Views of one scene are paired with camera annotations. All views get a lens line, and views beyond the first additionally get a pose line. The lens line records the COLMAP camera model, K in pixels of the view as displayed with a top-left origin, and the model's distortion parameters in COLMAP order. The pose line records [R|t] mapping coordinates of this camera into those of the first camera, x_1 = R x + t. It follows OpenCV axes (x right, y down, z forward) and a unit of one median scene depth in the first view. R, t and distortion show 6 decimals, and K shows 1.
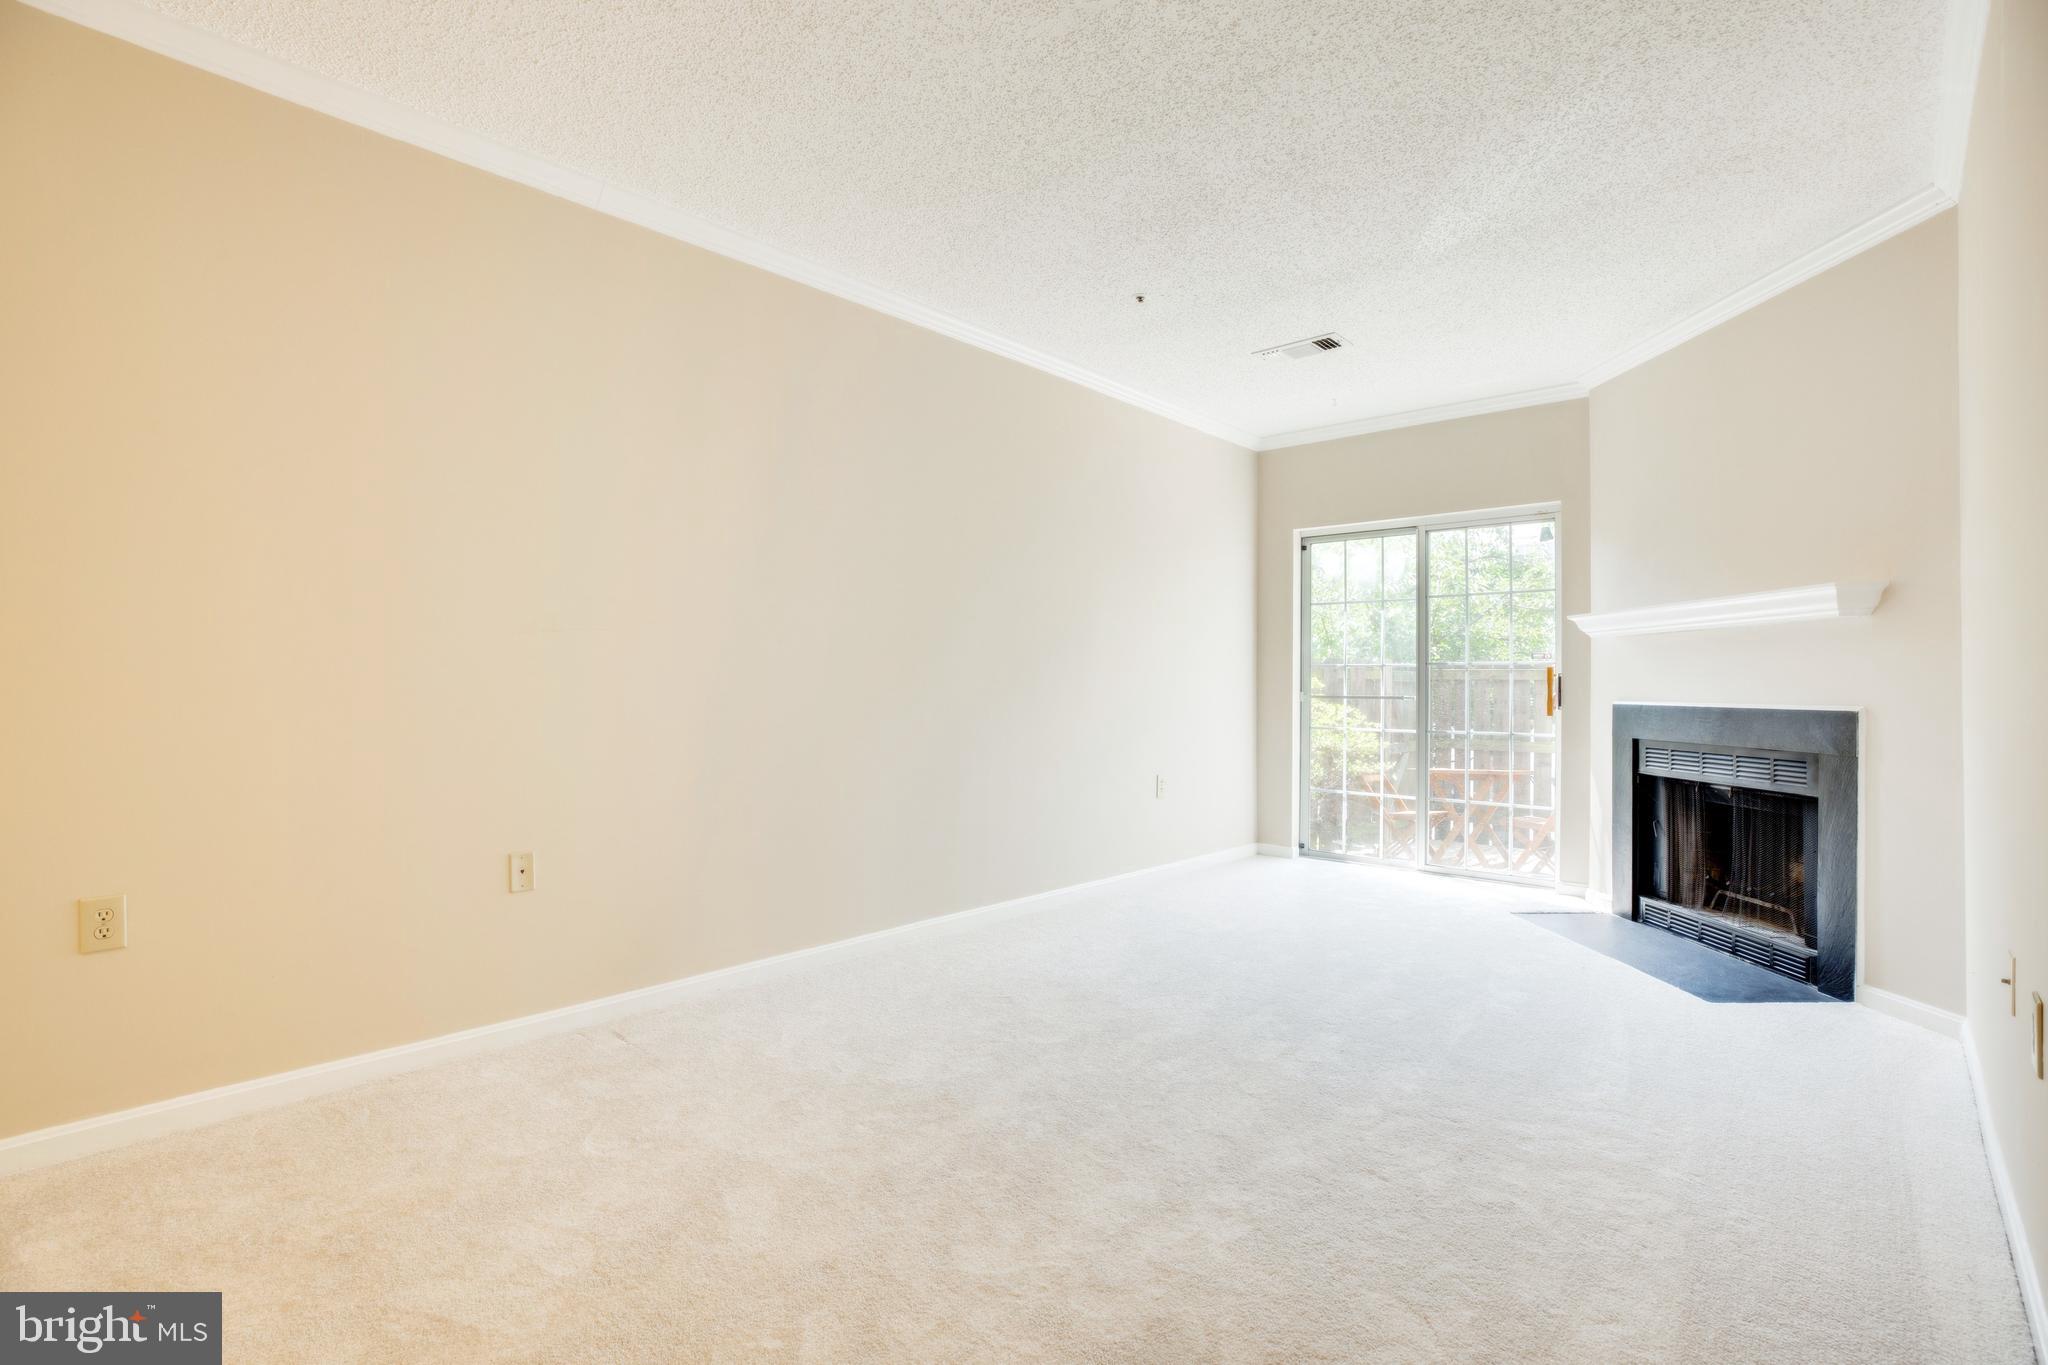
lens RADIAL K [[960.1, 0, 1016.9], [0, 960.1, 665.0], [0, 0, 1]] dist [-0.029545, 0.002587]
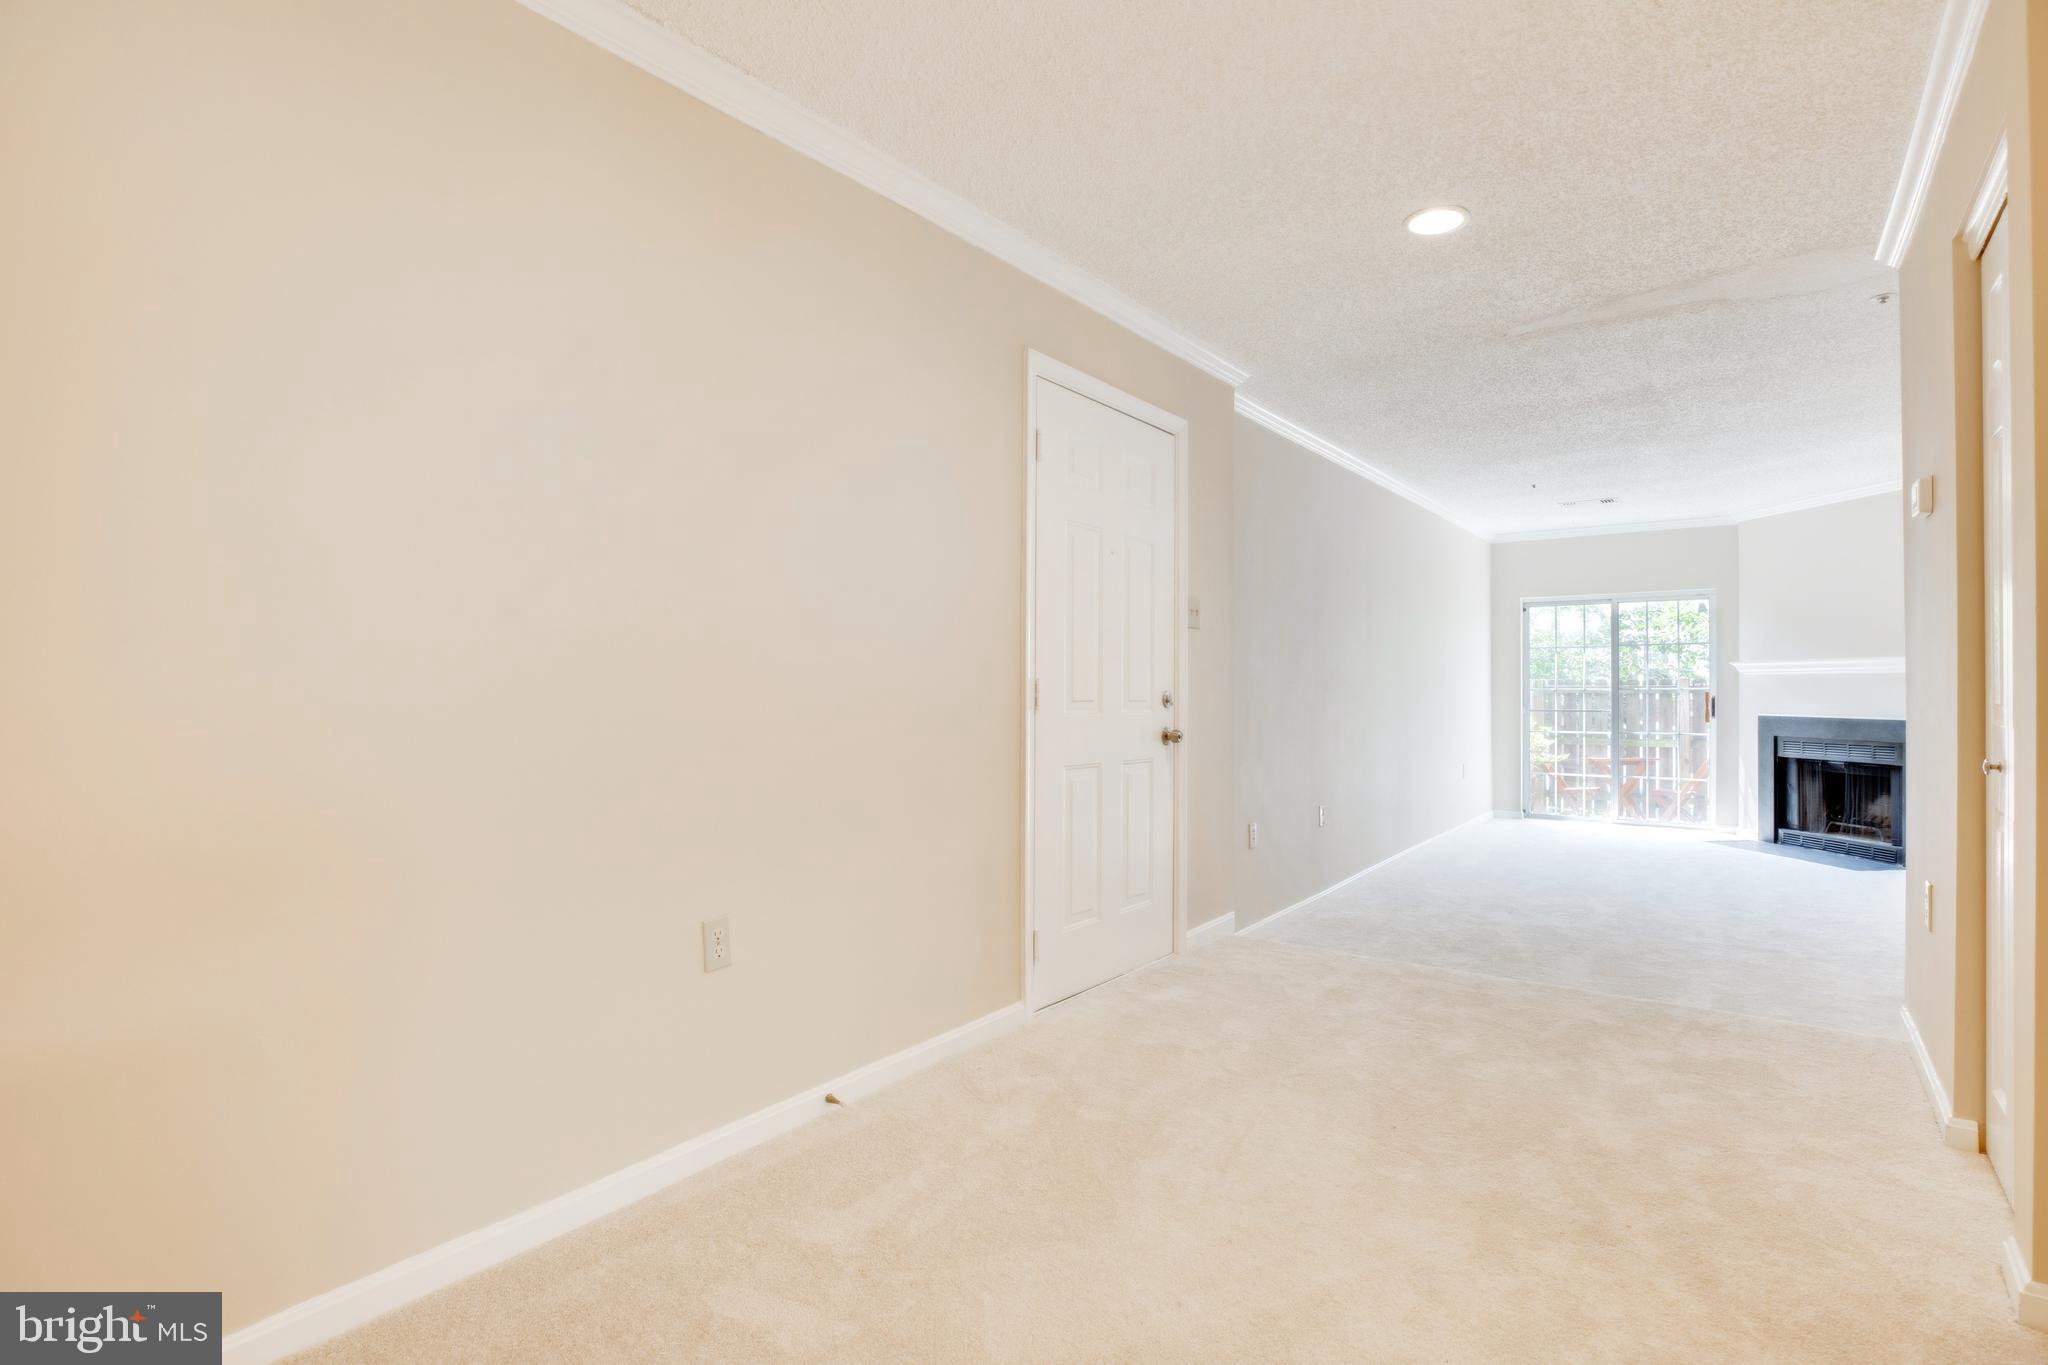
lens RADIAL K [[960.1, 0, 1016.4], [0, 960.1, 677.0], [0, 0, 1]] dist [-0.029545, 0.002587]
pose [[0.998115, -0.000674, 0.061367, -0.806612], [0.000132, 0.999961, 0.008830, -0.042984], [-0.061371, -0.008806, 0.998076, -0.598469]]
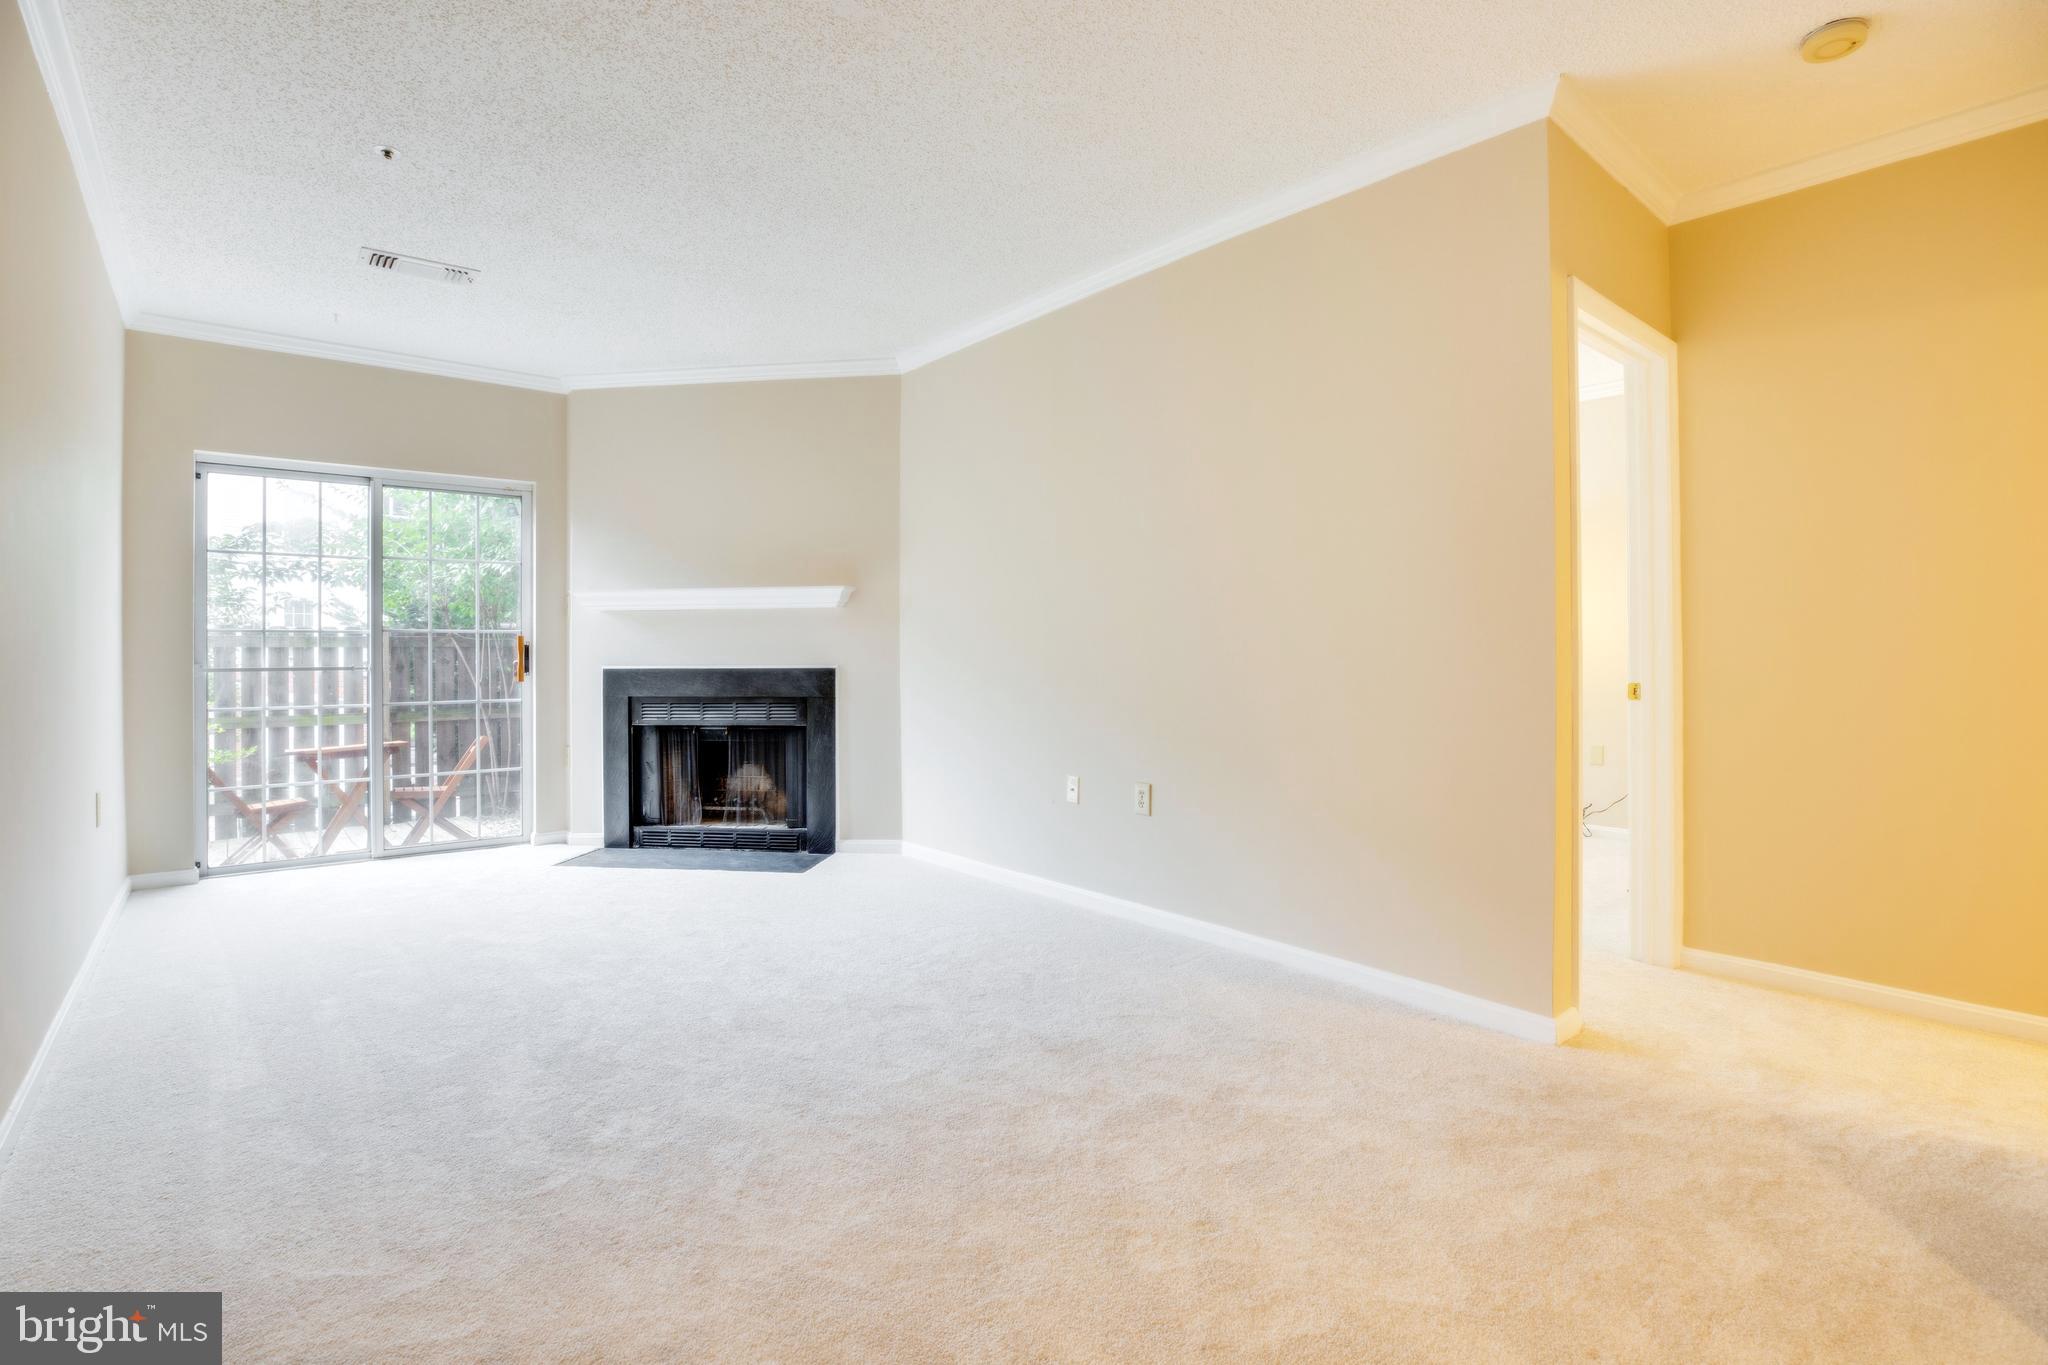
lens RADIAL K [[960.1, 0, 965.7], [0, 960.1, 652.9], [0, 0, 1]] dist [-0.029545, 0.002587]
pose [[0.167377, -0.005596, 0.985877, -0.473689], [-0.014382, 0.999864, 0.008117, 0.006063], [-0.985788, -0.015537, 0.167274, 0.376222]]
